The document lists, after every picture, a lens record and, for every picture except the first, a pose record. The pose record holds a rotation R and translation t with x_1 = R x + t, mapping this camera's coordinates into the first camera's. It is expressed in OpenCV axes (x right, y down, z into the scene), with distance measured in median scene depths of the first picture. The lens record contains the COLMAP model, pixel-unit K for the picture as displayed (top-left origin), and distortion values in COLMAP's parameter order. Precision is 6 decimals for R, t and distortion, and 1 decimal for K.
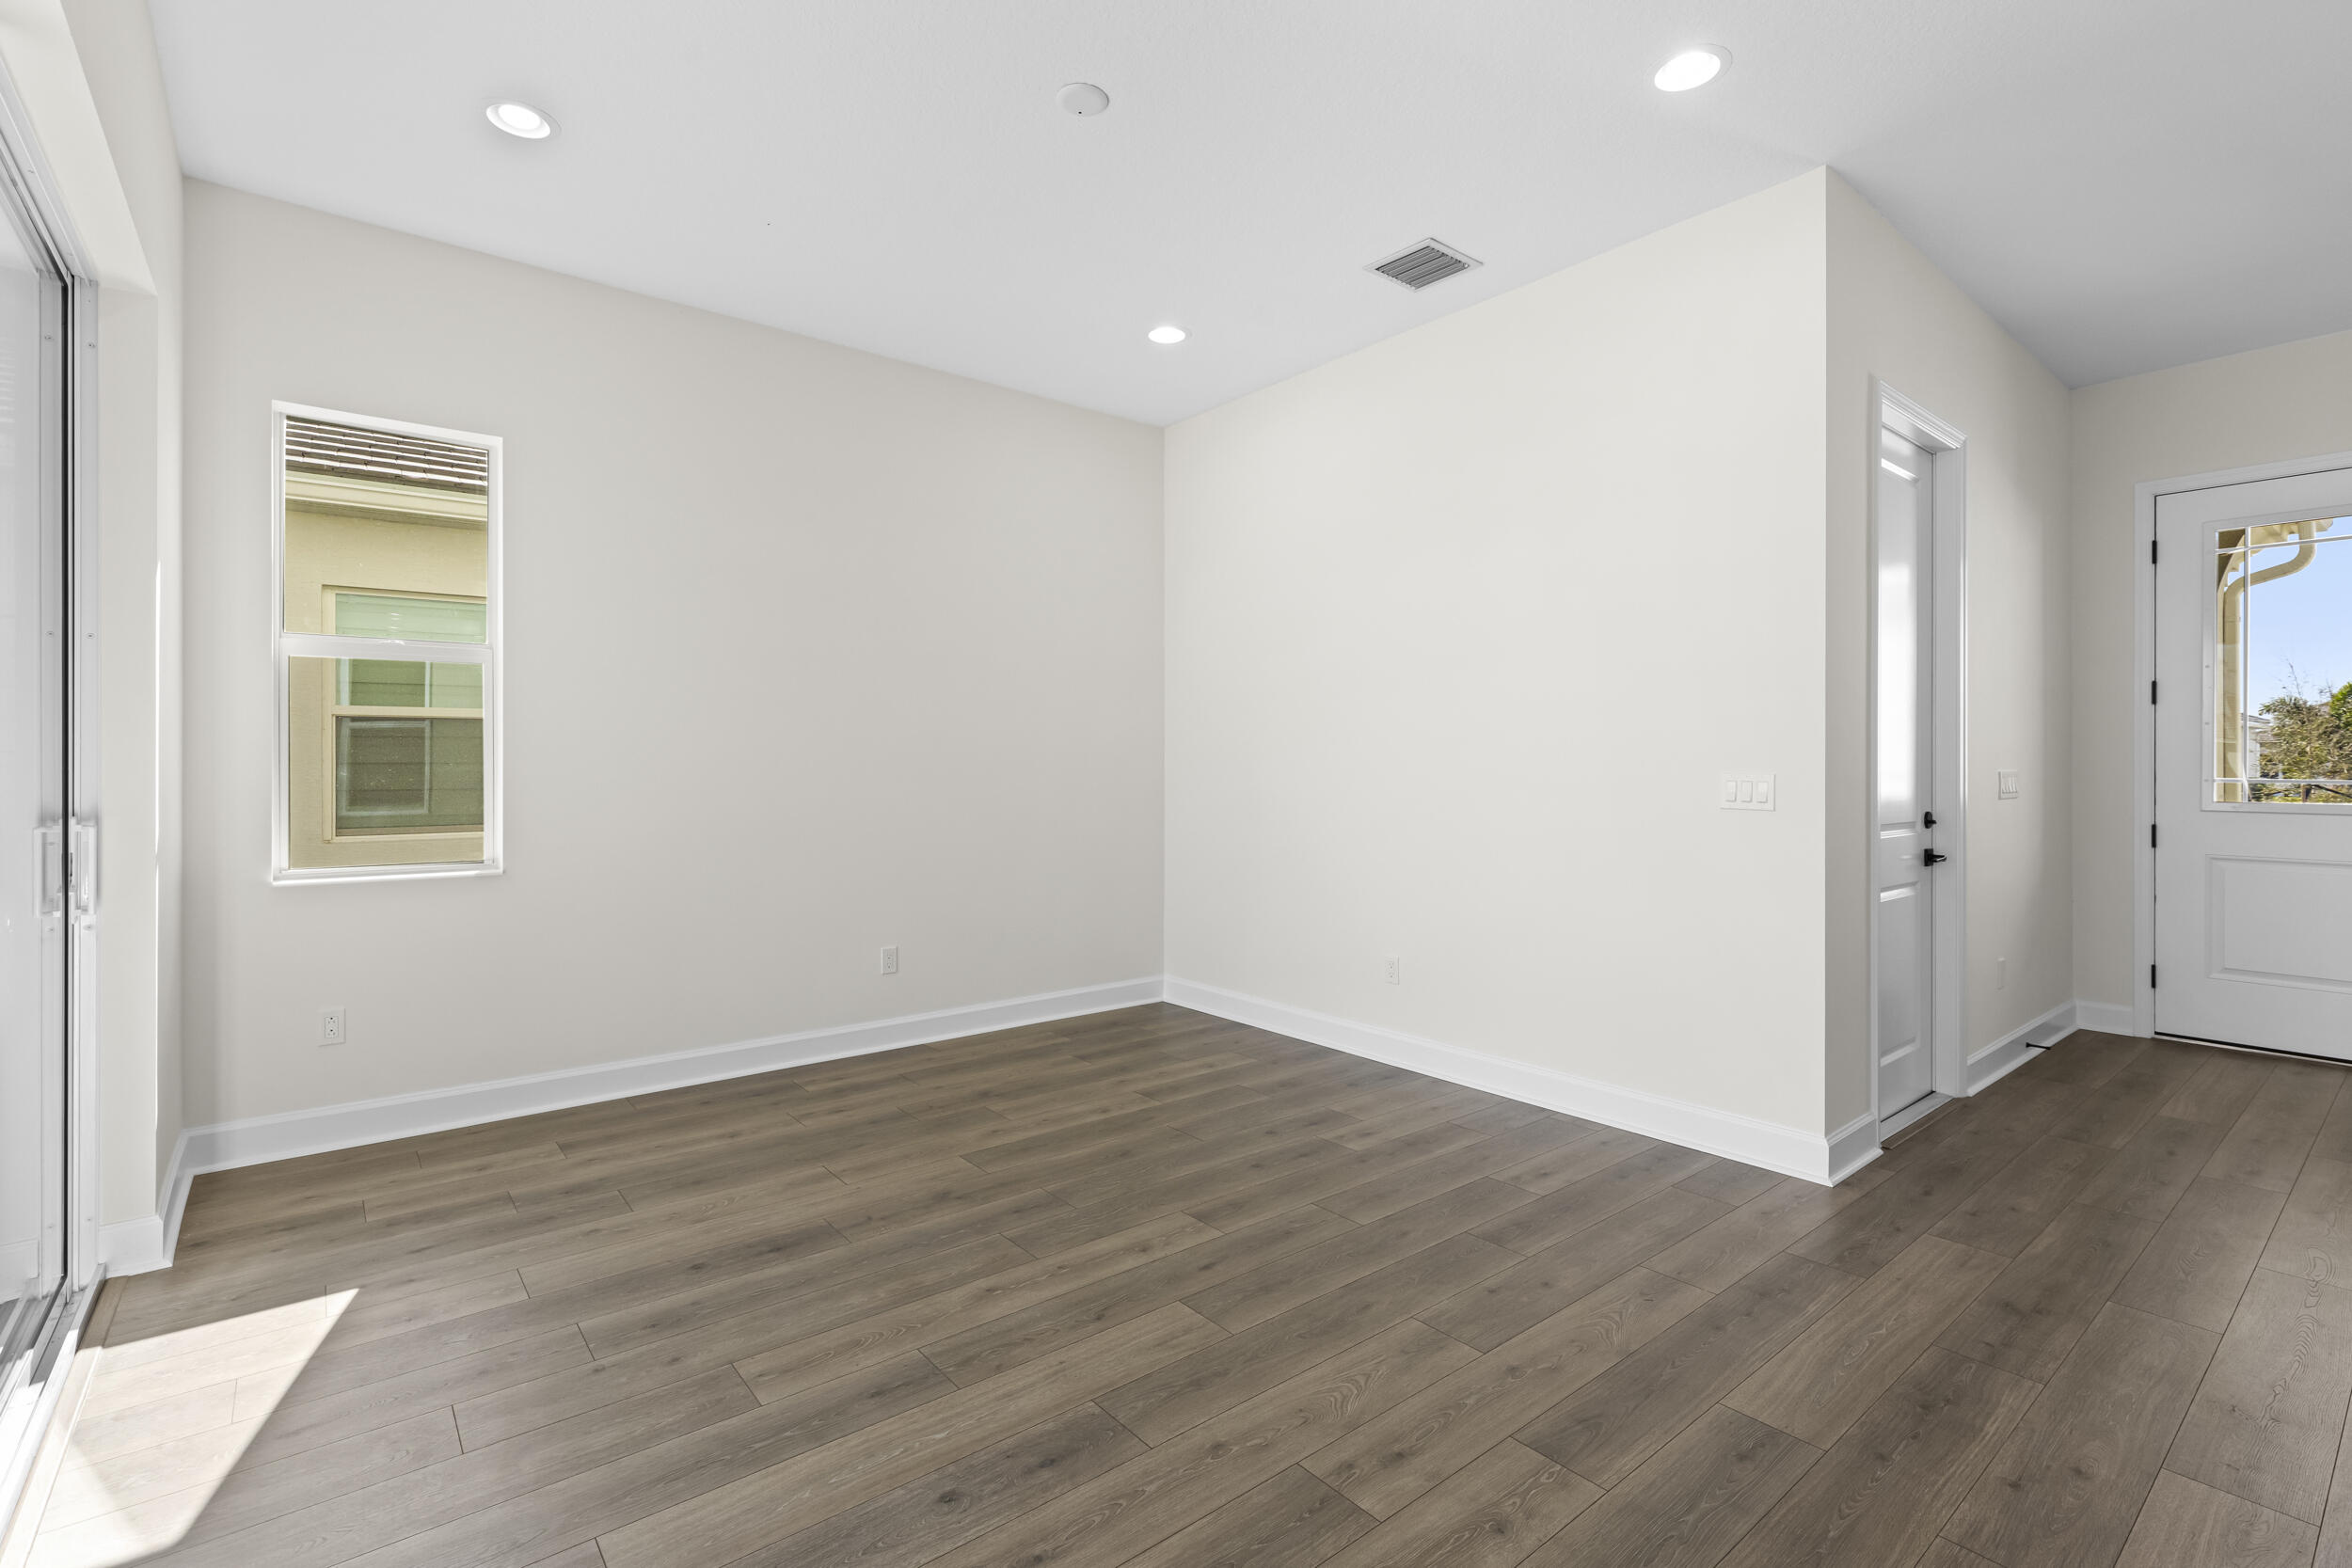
lens RADIAL K [[1063.6, 0, 1161.1], [0, 1063.6, 765.3], [0, 0, 1]] dist [-0.000110, 0.001191]
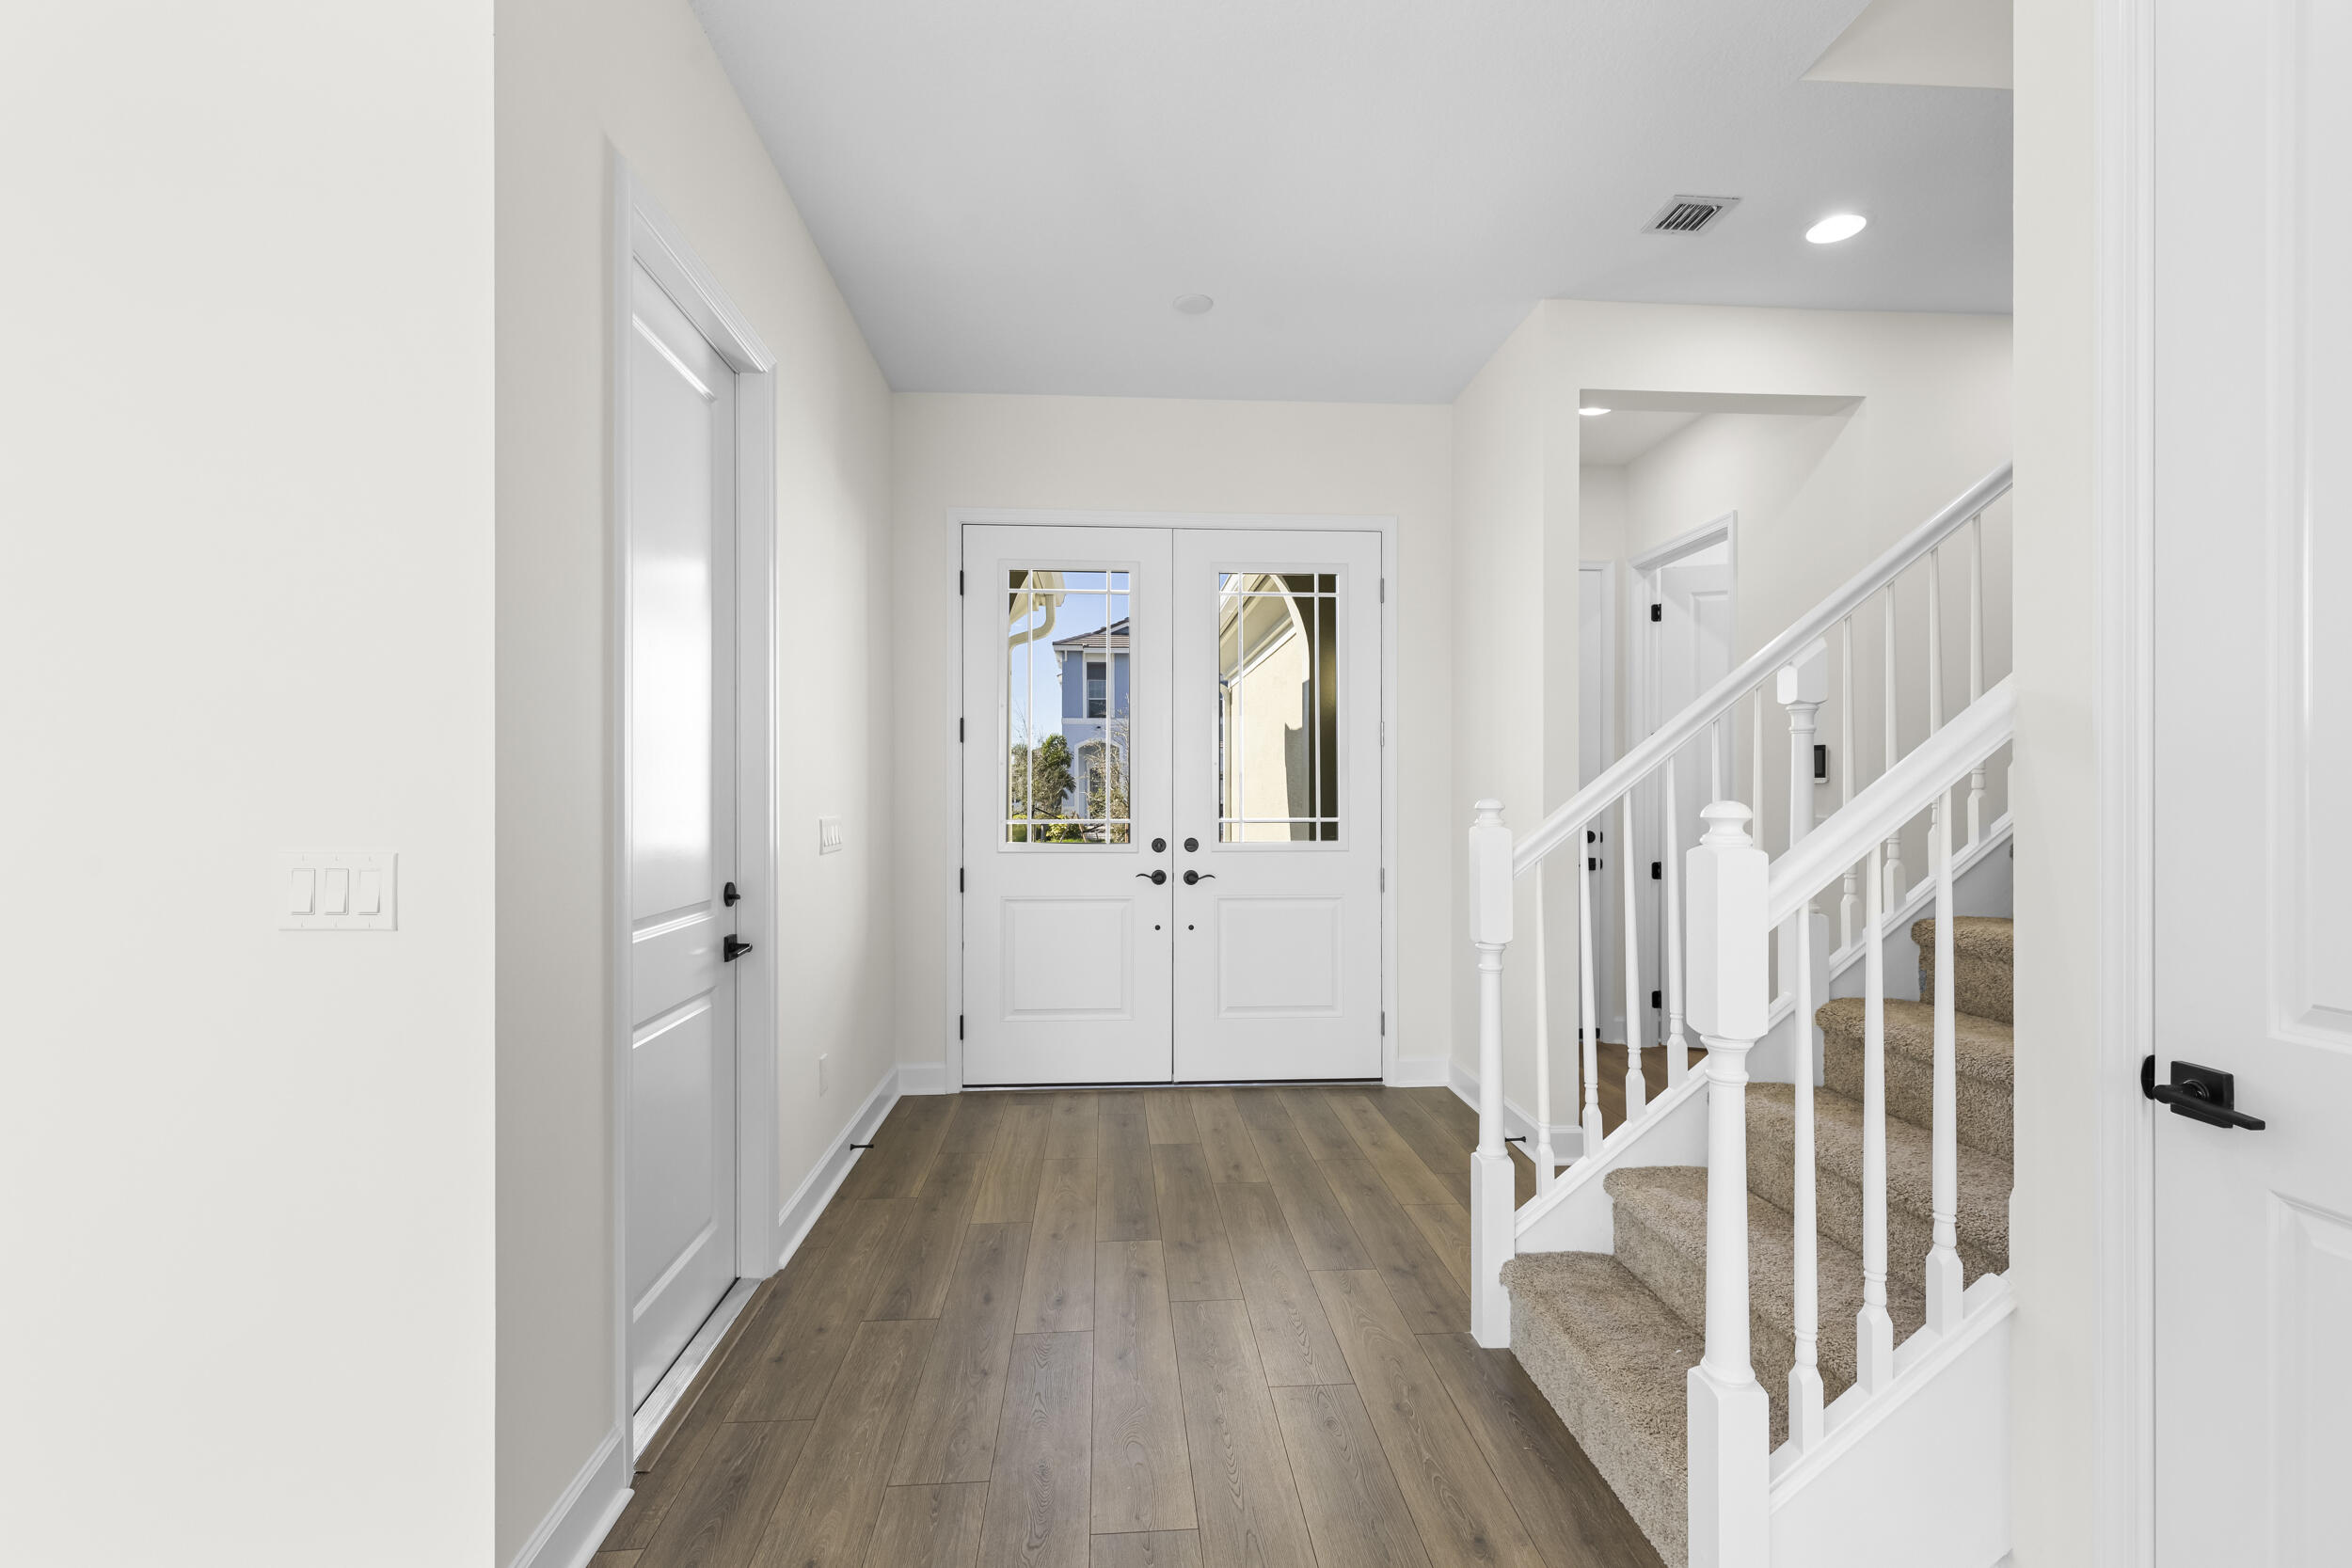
lens RADIAL K [[1063.6, 0, 1159.9], [0, 1063.6, 783.7], [0, 0, 1]] dist [-0.000110, 0.001191]
pose [[0.583380, 0.004109, 0.812189, 0.327324], [0.002614, 0.999973, -0.006937, -0.015739], [-0.812195, 0.006170, 0.583353, 0.374088]]
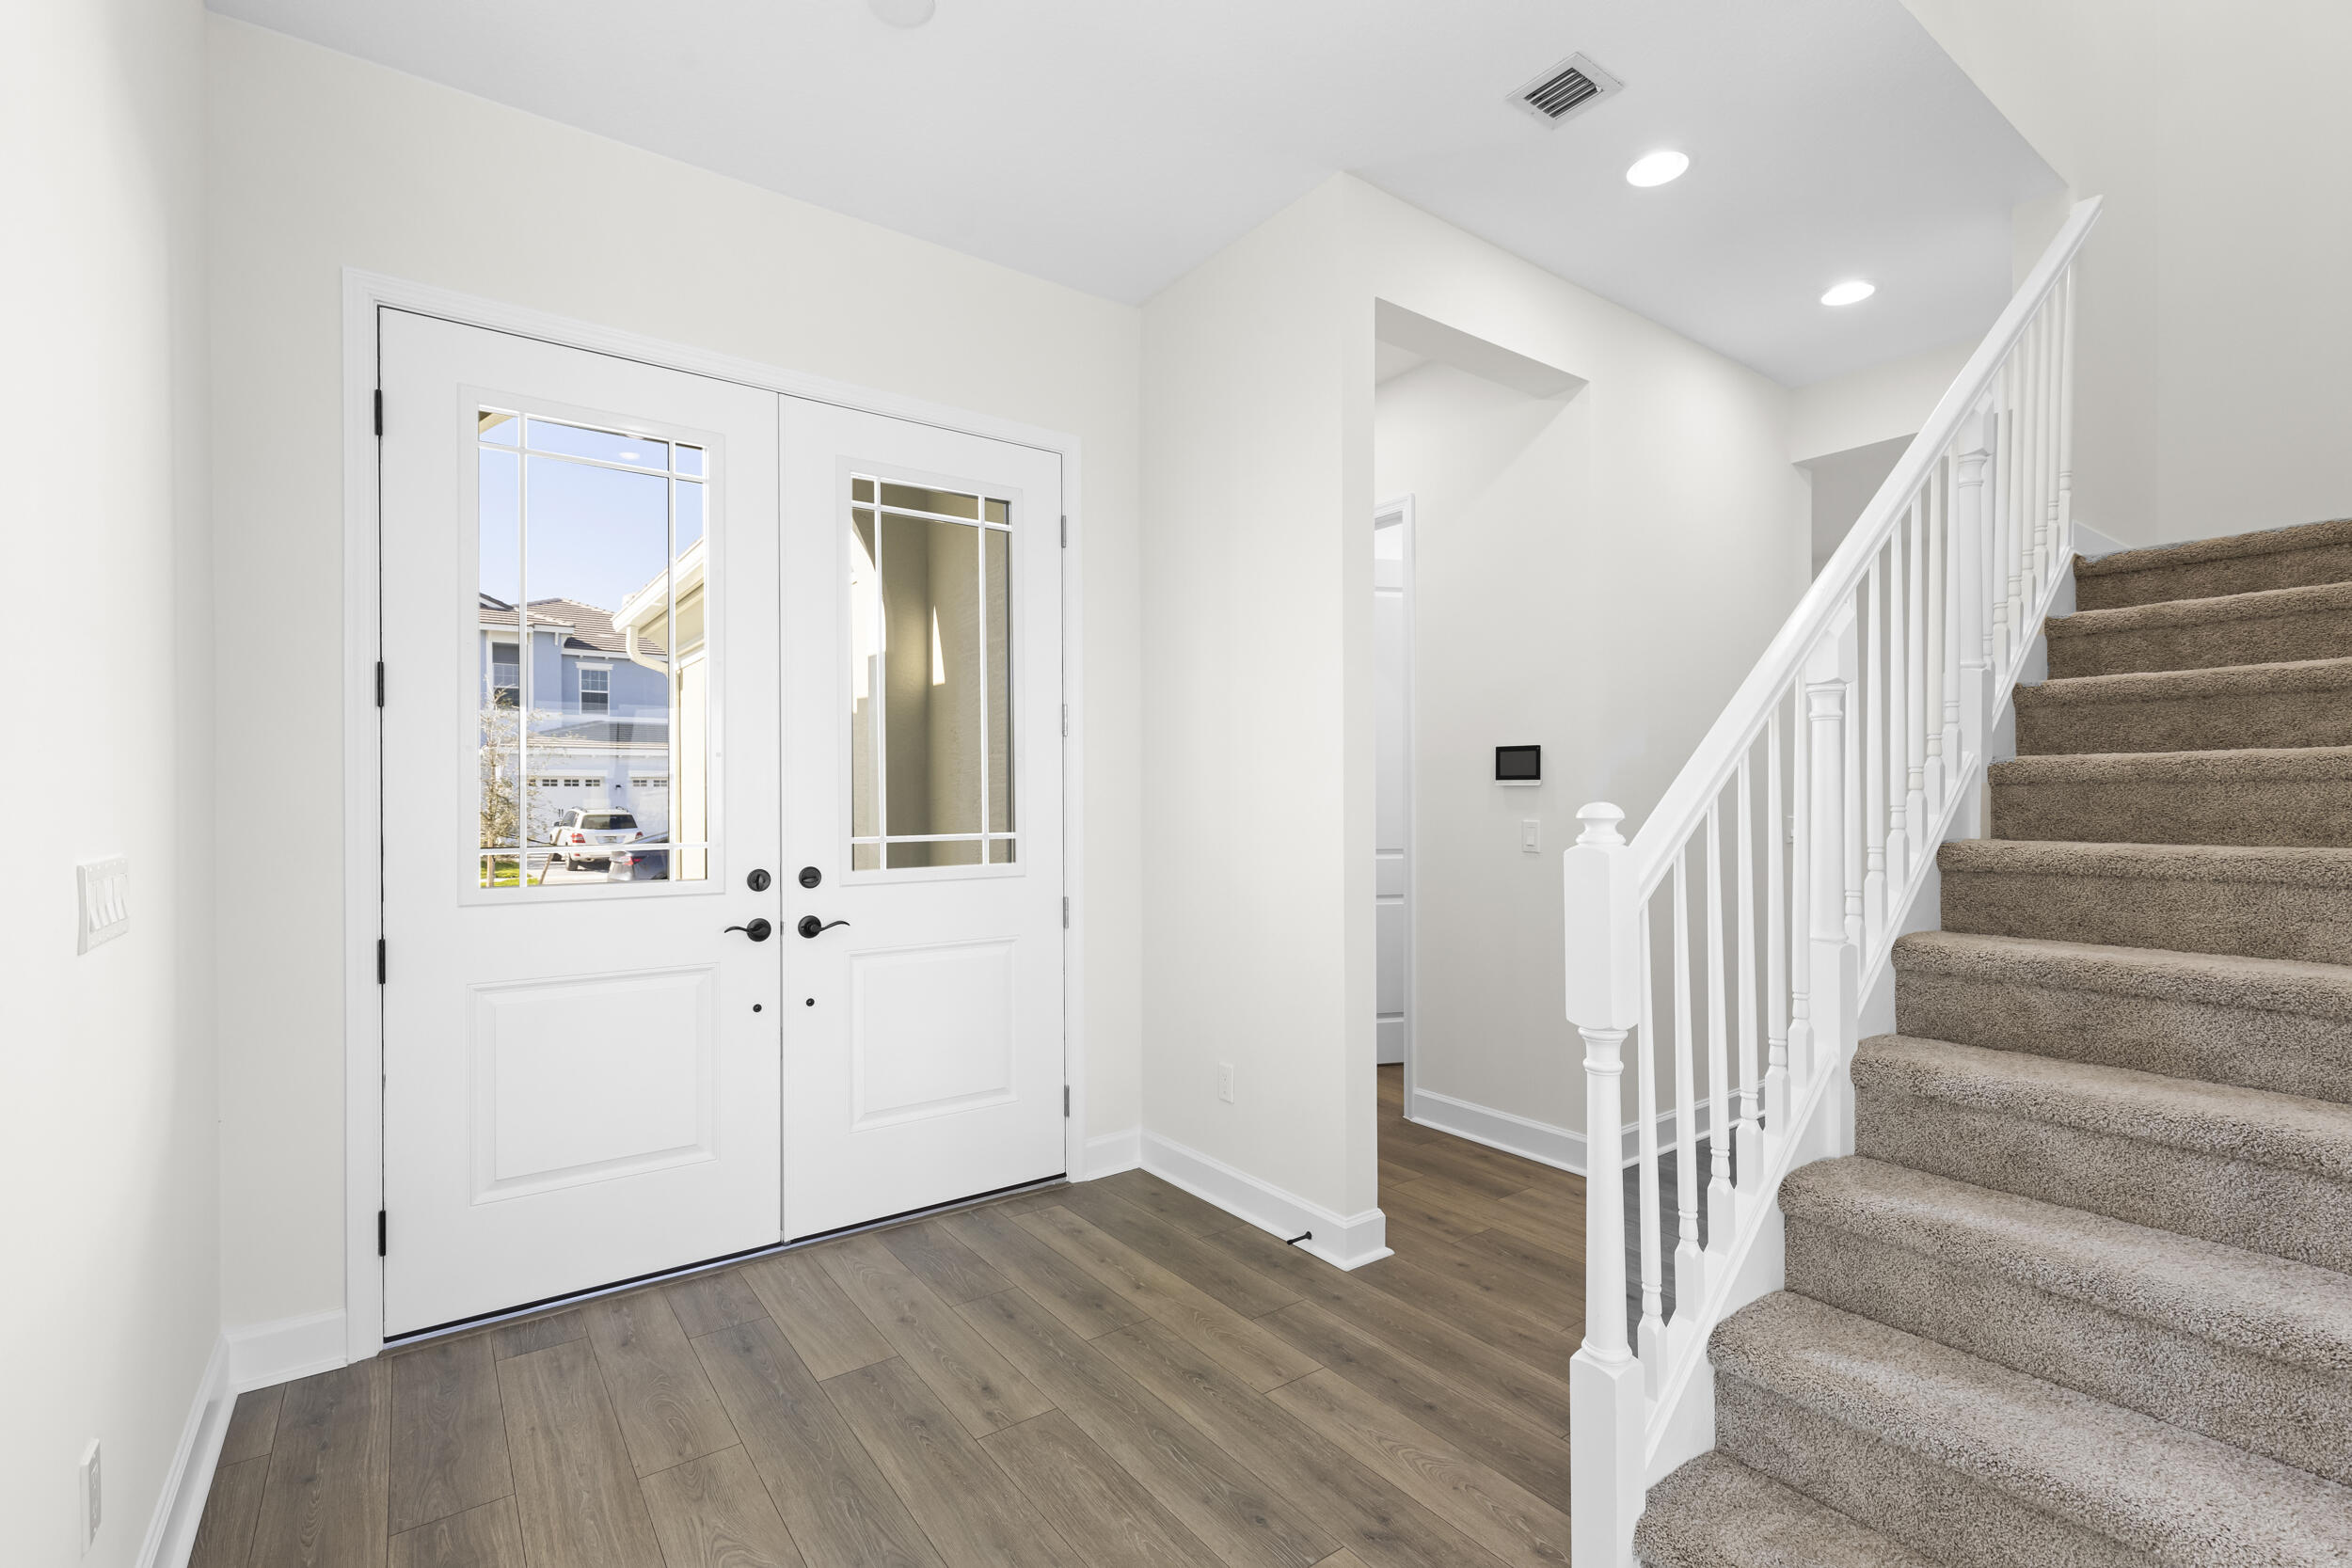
lens RADIAL K [[1063.6, 0, 1171.6], [0, 1063.6, 794.4], [0, 0, 1]] dist [-0.000110, 0.001191]
pose [[0.052483, 0.000394, 0.998622, 0.545193], [0.005547, 0.999984, -0.000686, -0.014820], [-0.998606, 0.005576, 0.052480, 0.735675]]
